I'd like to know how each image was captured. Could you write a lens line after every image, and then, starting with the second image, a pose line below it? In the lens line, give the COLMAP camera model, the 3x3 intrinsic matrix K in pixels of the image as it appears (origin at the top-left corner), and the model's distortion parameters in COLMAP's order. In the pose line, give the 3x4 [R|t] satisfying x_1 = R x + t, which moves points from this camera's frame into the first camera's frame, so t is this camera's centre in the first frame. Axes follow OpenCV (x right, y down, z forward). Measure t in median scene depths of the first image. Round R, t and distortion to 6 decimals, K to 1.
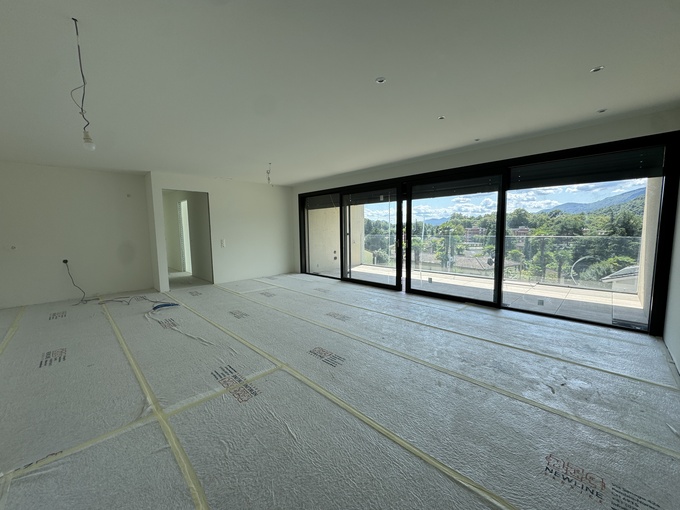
lens RADIAL K [[271.5, 0, 339.4], [0, 271.5, 253.3], [0, 0, 1]] dist [-0.002323, -0.000129]
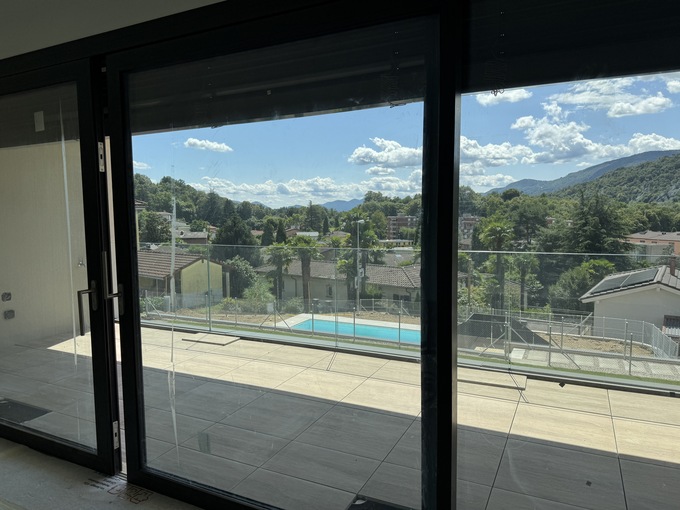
lens RADIAL K [[475.7, 0, 338.1], [0, 475.7, 252.5], [0, 0, 1]] dist [0.092189, -0.123069]
pose [[0.946307, -0.021393, 0.322562, 0.220017], [0.026332, 0.999593, -0.010955, -0.050697], [-0.322197, 0.018861, 0.946485, 0.369885]]
